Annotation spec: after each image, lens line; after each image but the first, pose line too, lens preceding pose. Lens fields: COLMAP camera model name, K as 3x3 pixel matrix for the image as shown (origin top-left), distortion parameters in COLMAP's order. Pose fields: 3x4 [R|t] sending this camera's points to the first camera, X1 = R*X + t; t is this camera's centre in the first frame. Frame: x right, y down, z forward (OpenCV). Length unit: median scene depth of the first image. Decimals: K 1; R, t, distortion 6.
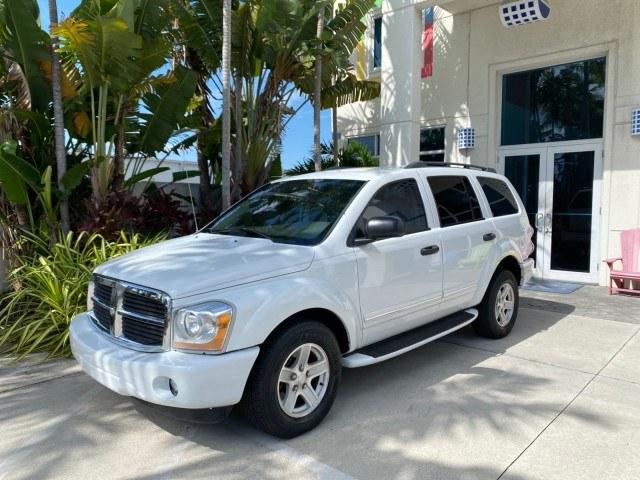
lens RADIAL K [[499.0, 0, 319.0], [0, 499.0, 238.3], [0, 0, 1]] dist [0.021048, -0.022338]
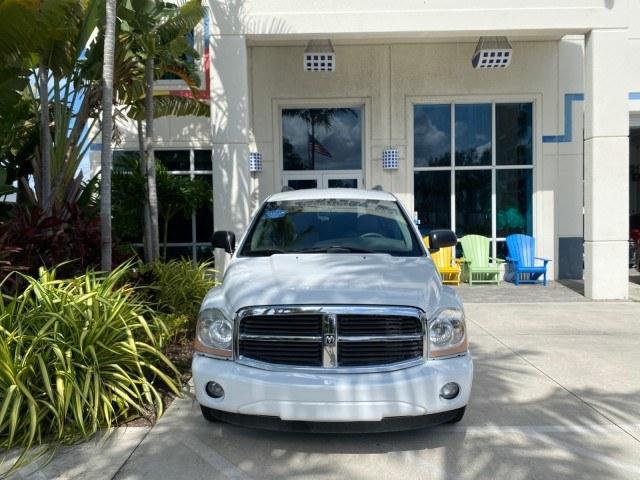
lens RADIAL K [[499.0, 0, 320.0], [0, 499.0, 237.3], [0, 0, 1]] dist [0.021048, -0.022338]
pose [[0.733247, -0.035047, 0.679059, -0.518017], [0.061858, 0.997968, -0.015288, -0.013147], [-0.677143, 0.053215, 0.733925, 0.165796]]
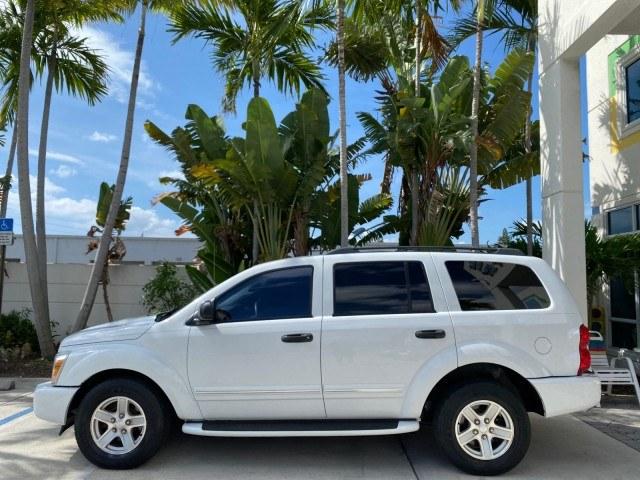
lens RADIAL K [[499.0, 0, 318.8], [0, 499.0, 236.4], [0, 0, 1]] dist [0.021048, -0.022338]
pose [[0.664951, -0.063132, -0.744214, 0.639742], [-0.067731, 0.987219, -0.144264, -0.022404], [0.743810, 0.146335, 0.652176, 0.230577]]
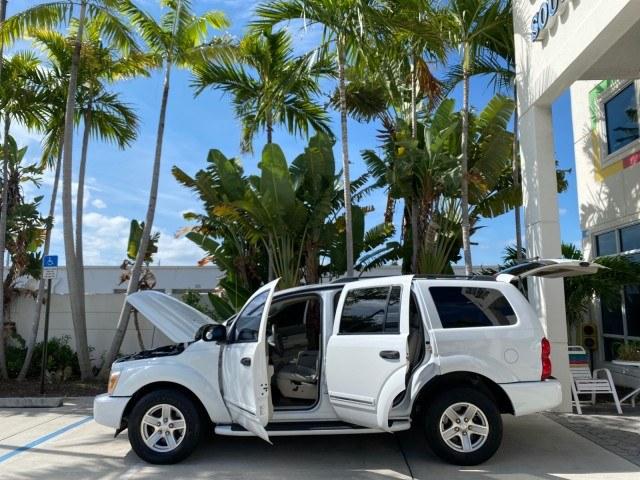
lens RADIAL K [[499.0, 0, 317.2], [0, 499.0, 234.6], [0, 0, 1]] dist [0.021048, -0.022338]
pose [[0.639591, -0.115616, -0.759971, 0.759869], [-0.049378, 0.980404, -0.190707, -0.018102], [0.767127, 0.159501, 0.621349, 0.144200]]
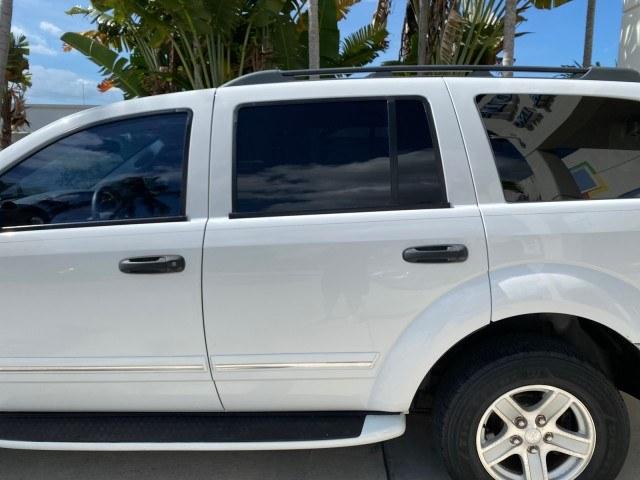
lens RADIAL K [[499.0, 0, 318.9], [0, 499.0, 241.3], [0, 0, 1]] dist [0.021048, -0.022338]
pose [[0.657068, 0.123470, -0.743651, 0.428474], [-0.057570, 0.991833, 0.113809, -0.038175], [0.751630, -0.031969, 0.658810, 0.519740]]
